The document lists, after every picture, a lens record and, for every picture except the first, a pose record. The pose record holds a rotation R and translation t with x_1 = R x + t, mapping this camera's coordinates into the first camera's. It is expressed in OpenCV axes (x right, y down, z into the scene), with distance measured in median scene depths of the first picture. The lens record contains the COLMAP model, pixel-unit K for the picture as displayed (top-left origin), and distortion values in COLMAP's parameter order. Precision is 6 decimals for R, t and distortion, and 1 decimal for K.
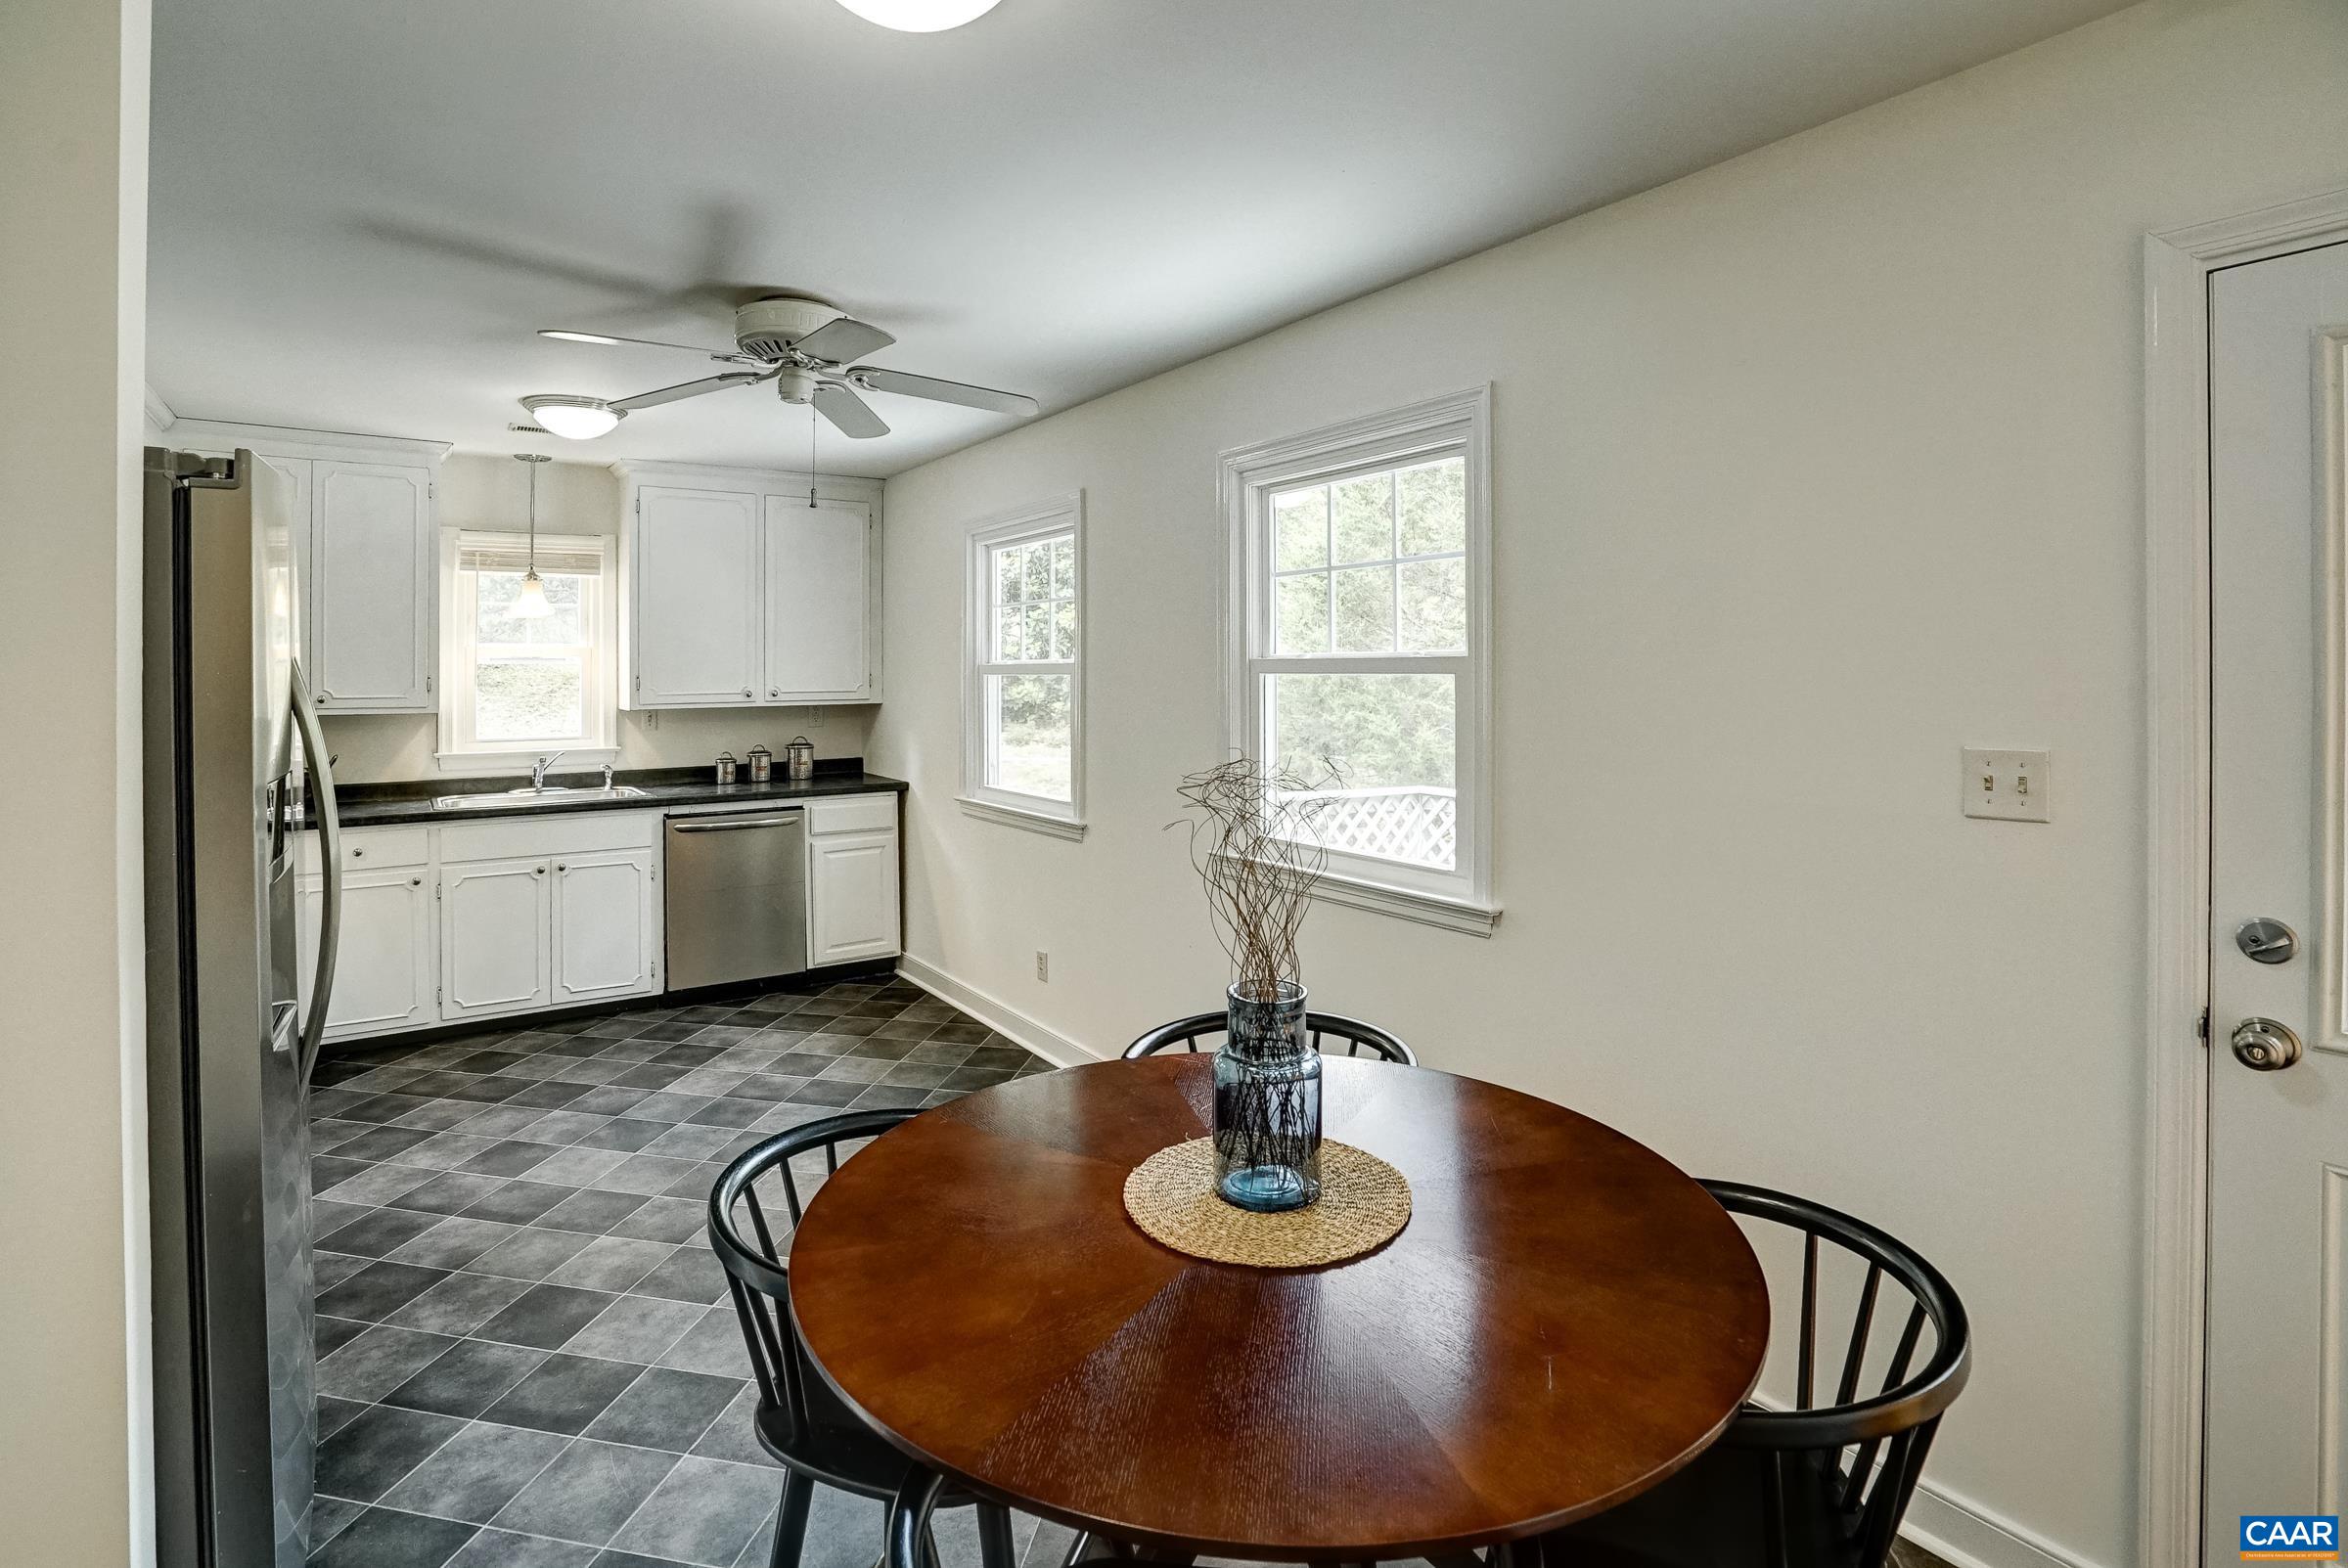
lens RADIAL K [[1152.2, 0, 1134.7], [0, 1152.2, 656.9], [0, 0, 1]] dist [-0.055703, 0.017708]
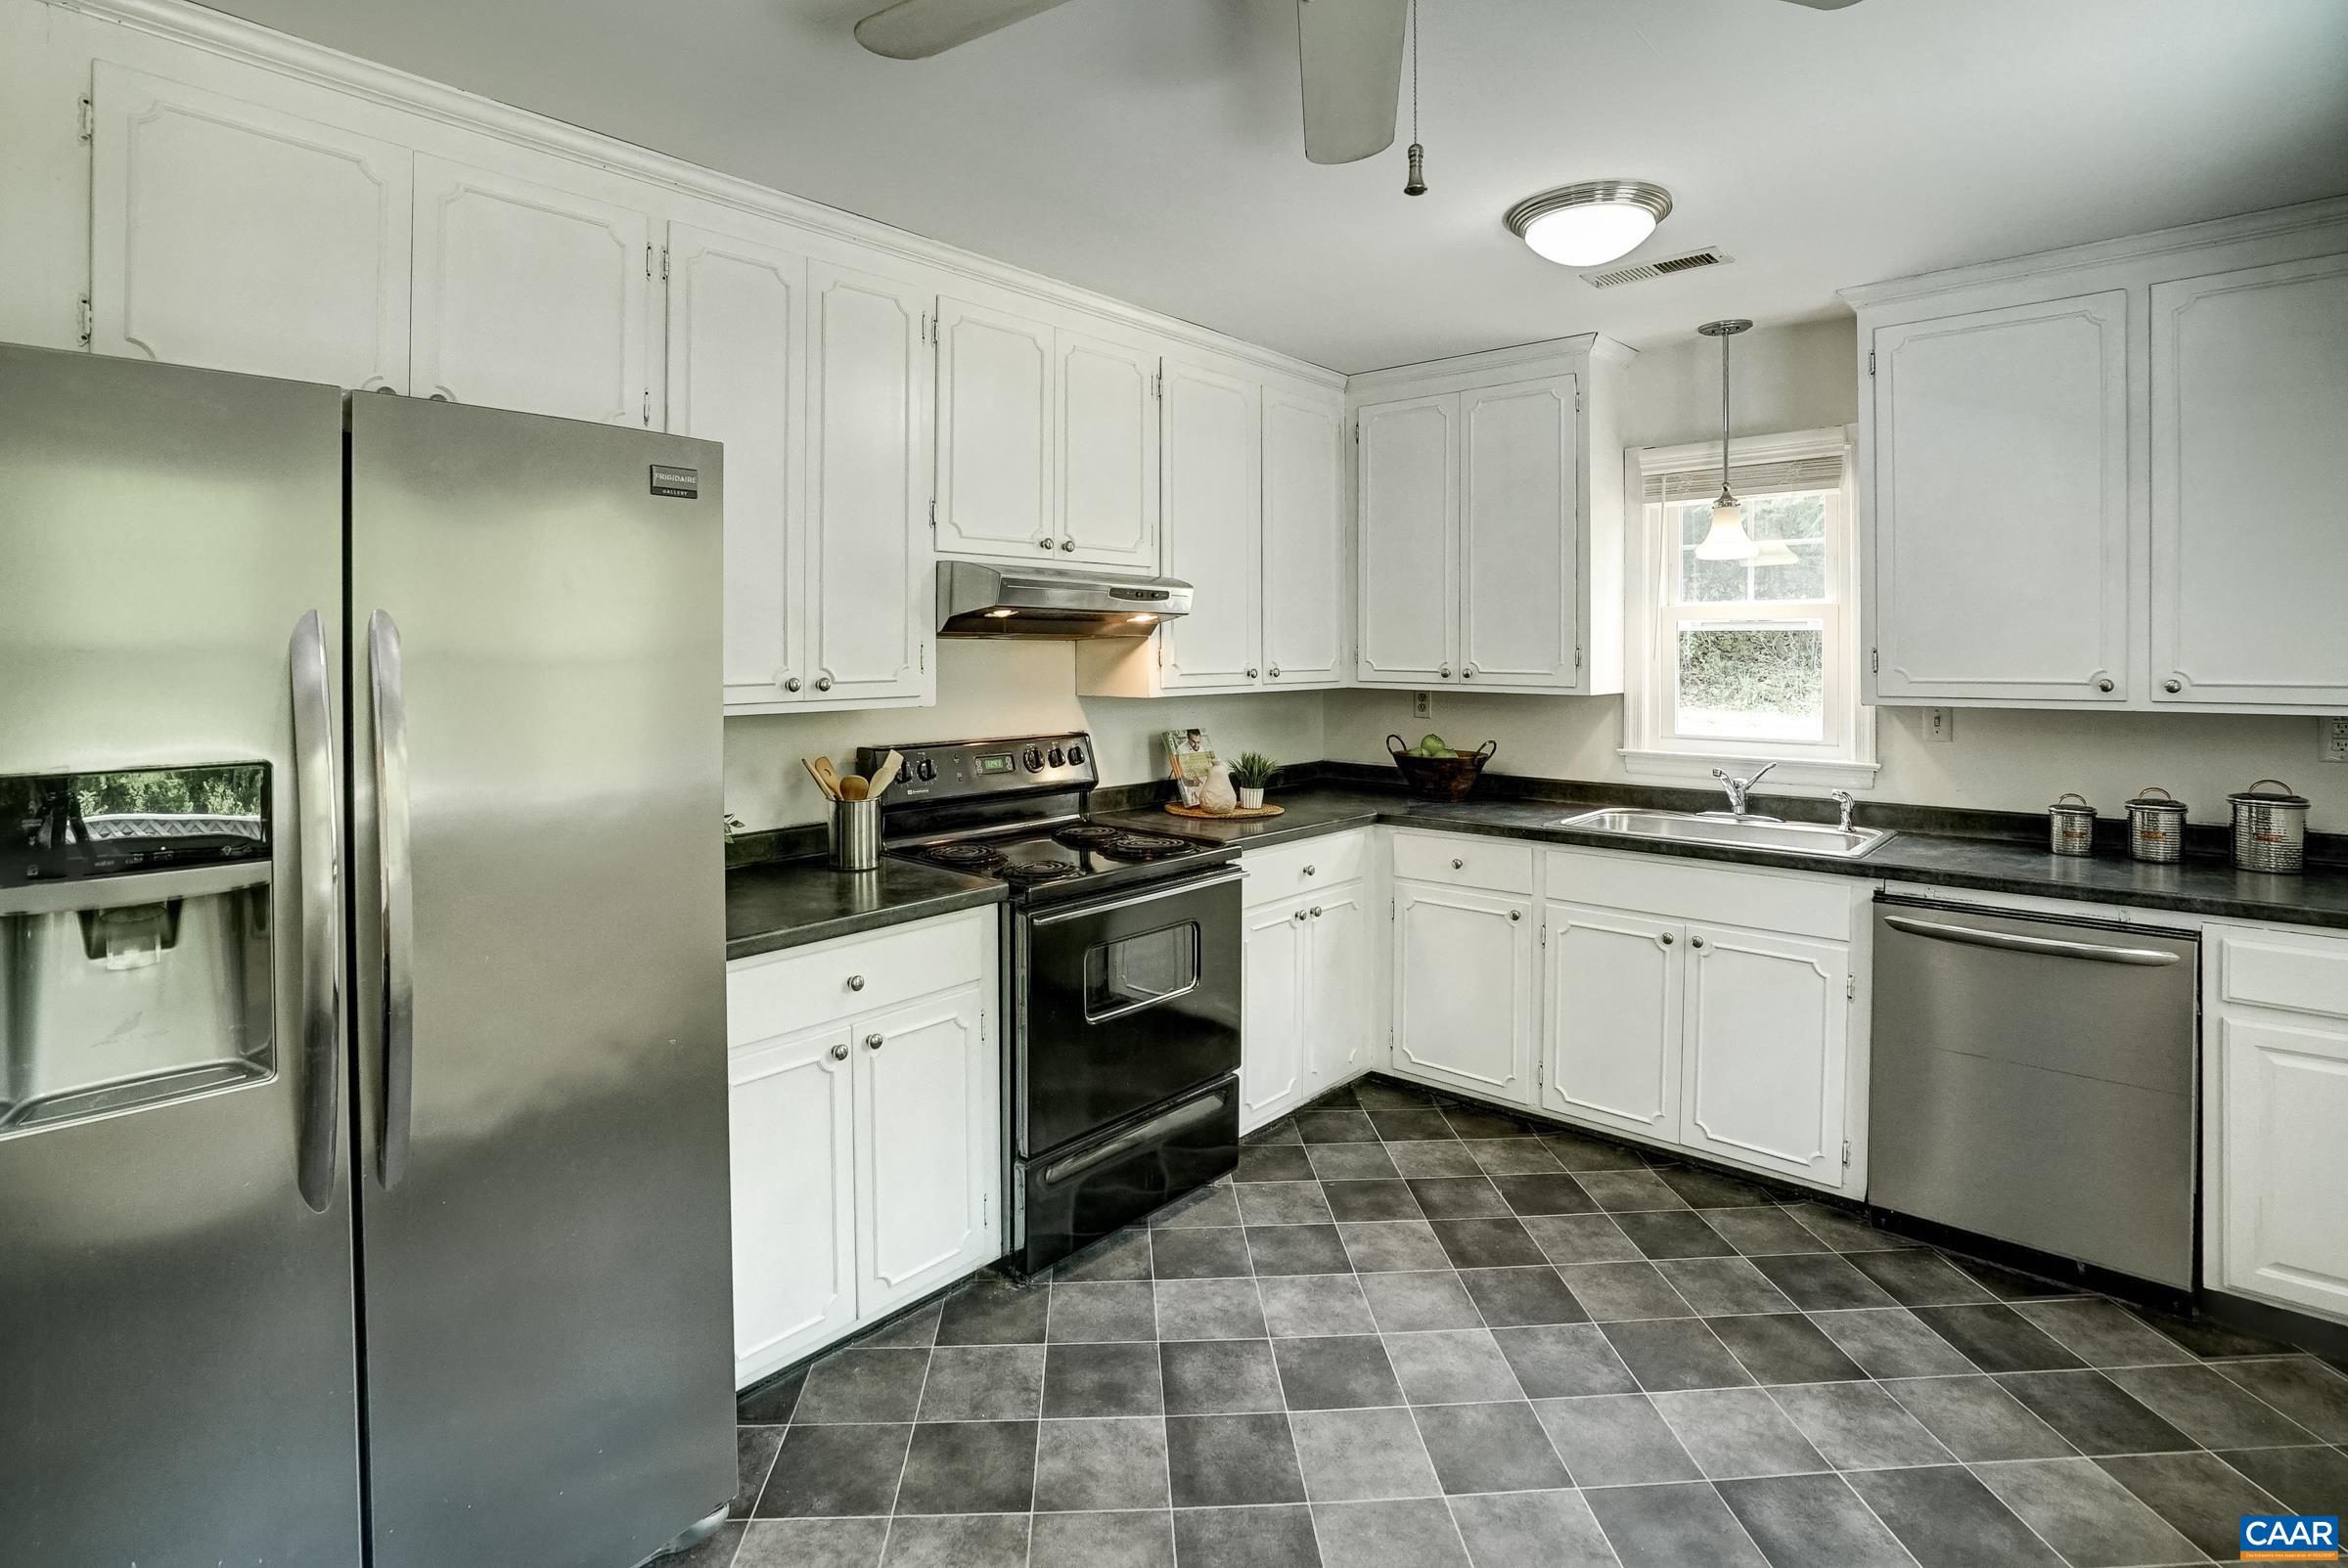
lens RADIAL K [[1134.6, 0, 1165.3], [0, 1134.6, 658.2], [0, 0, 1]] dist [-0.048610, 0.016343]
pose [[0.252080, 0.013645, -0.967610, 0.031966], [0.006468, 0.999855, 0.015784, 0.010290], [0.967685, -0.010237, 0.251955, 0.495172]]
